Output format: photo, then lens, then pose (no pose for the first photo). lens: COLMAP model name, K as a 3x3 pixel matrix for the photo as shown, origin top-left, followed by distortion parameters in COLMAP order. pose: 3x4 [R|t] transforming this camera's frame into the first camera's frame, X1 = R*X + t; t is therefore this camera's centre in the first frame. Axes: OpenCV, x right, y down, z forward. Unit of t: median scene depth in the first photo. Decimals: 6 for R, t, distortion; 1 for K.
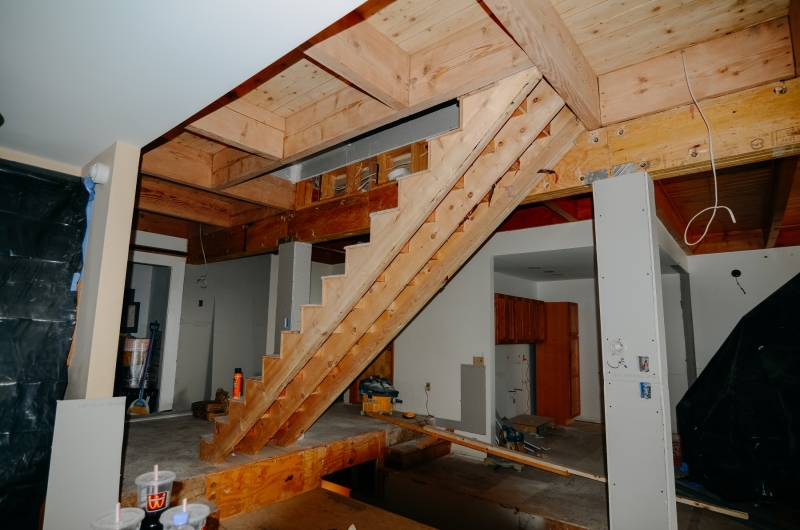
lens RADIAL K [[432.0, 0, 398.2], [0, 432.0, 268.4], [0, 0, 1]] dist [-0.042081, 0.019278]
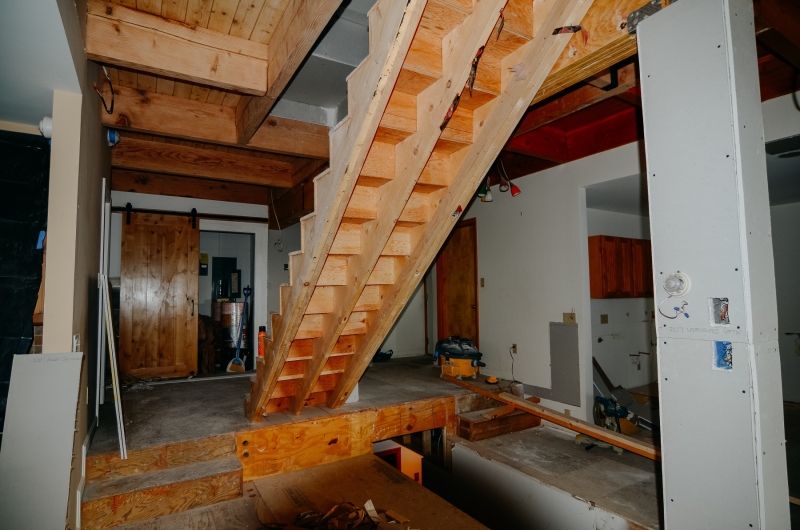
lens RADIAL K [[432.0, 0, 398.2], [0, 432.0, 268.4], [0, 0, 1]] dist [-0.042081, 0.019278]
pose [[0.942845, -0.050600, -0.329369, 0.188291], [0.077401, 0.994626, 0.068765, 0.049128], [0.324119, -0.090329, 0.941694, 0.165254]]
